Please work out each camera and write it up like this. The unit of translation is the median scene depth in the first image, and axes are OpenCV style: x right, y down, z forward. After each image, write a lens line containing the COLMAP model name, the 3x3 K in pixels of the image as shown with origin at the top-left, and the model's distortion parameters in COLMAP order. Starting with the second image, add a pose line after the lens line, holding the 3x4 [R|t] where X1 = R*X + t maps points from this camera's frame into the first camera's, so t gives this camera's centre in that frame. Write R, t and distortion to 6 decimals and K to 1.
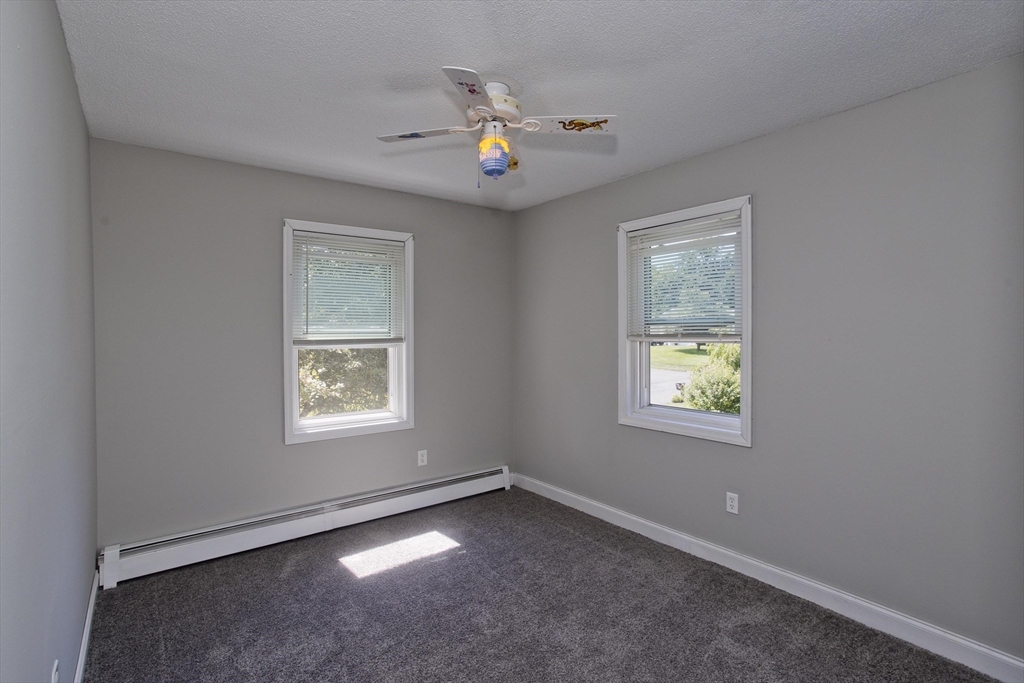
lens RADIAL K [[498.7, 0, 511.0], [0, 498.7, 331.9], [0, 0, 1]] dist [-0.043521, 0.028102]
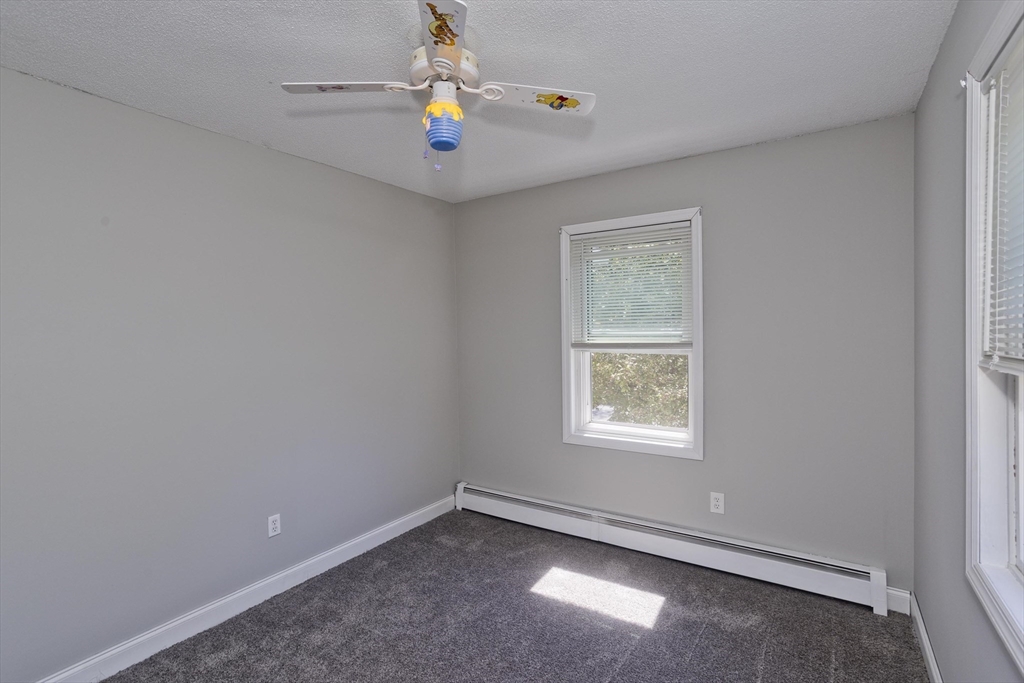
lens RADIAL K [[485.2, 0, 508.2], [0, 485.2, 336.4], [0, 0, 1]] dist [-0.043745, 0.023820]
pose [[0.325534, 0.010831, -0.945468, 0.460164], [0.004248, 0.999908, 0.012918, -0.009976], [0.945521, -0.008222, 0.325458, 0.537047]]
